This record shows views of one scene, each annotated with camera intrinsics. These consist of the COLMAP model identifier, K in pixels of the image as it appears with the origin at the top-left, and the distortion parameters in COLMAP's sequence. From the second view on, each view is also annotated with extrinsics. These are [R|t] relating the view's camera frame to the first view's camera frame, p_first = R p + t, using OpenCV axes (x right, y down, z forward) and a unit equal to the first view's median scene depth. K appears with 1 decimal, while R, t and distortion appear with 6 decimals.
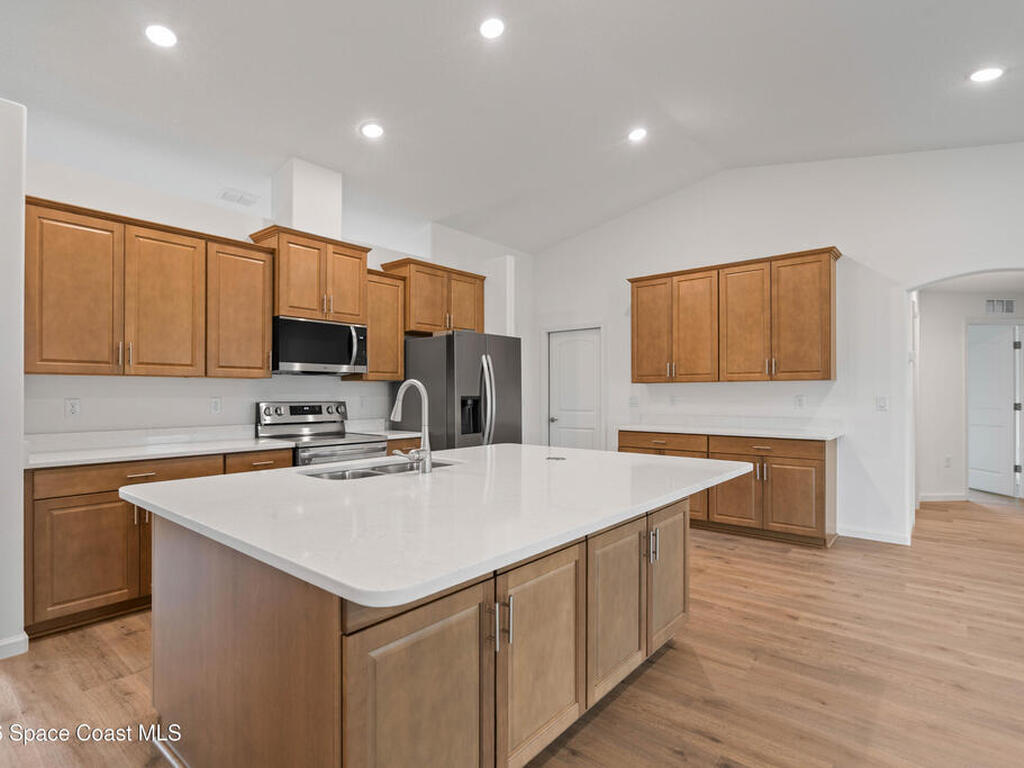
lens RADIAL K [[528.2, 0, 507.1], [0, 528.2, 394.4], [0, 0, 1]] dist [-0.001522, 0.000797]
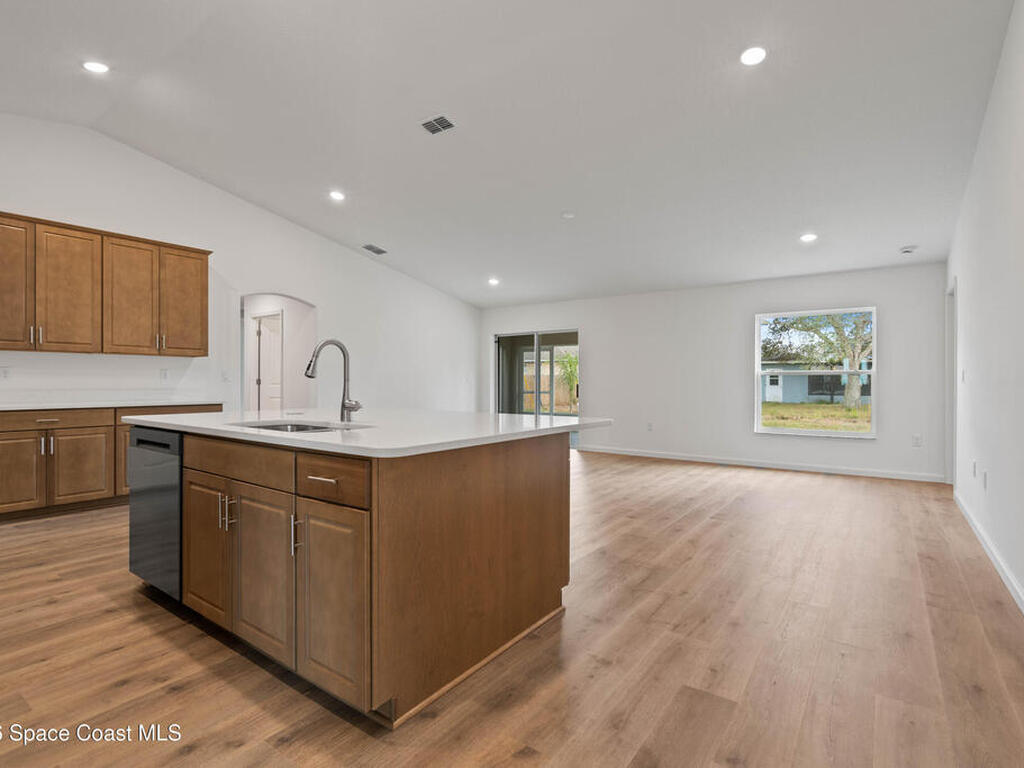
lens RADIAL K [[514.9, 0, 512.1], [0, 514.9, 380.1], [0, 0, 1]] dist [-0.010899, 0.000144]
pose [[-0.075000, 0.002995, 0.997179, -0.688683], [-0.001781, 0.999993, -0.003137, 0.031870], [-0.997182, -0.002011, -0.074994, 0.387897]]
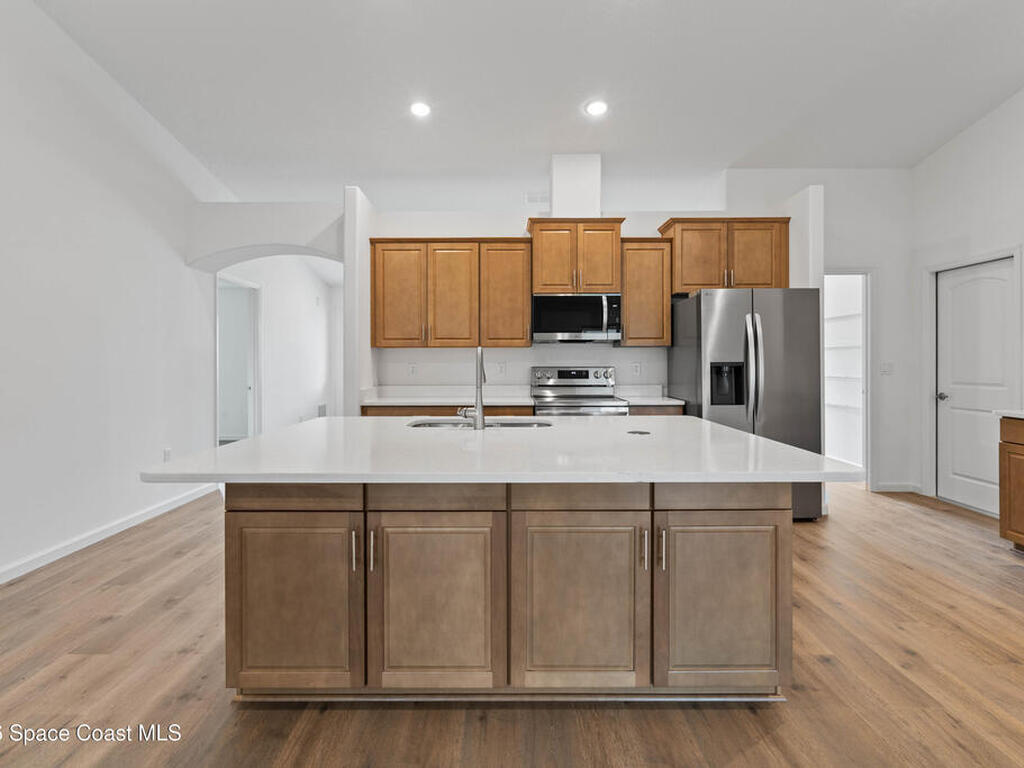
lens RADIAL K [[531.2, 0, 509.1], [0, 531.2, 362.4], [0, 0, 1]] dist [-0.003135, 0.000335]
pose [[0.646571, 0.001274, -0.762853, 0.399559], [0.000903, 0.999997, 0.002436, 0.001284], [0.762854, -0.002264, 0.646567, 0.169232]]
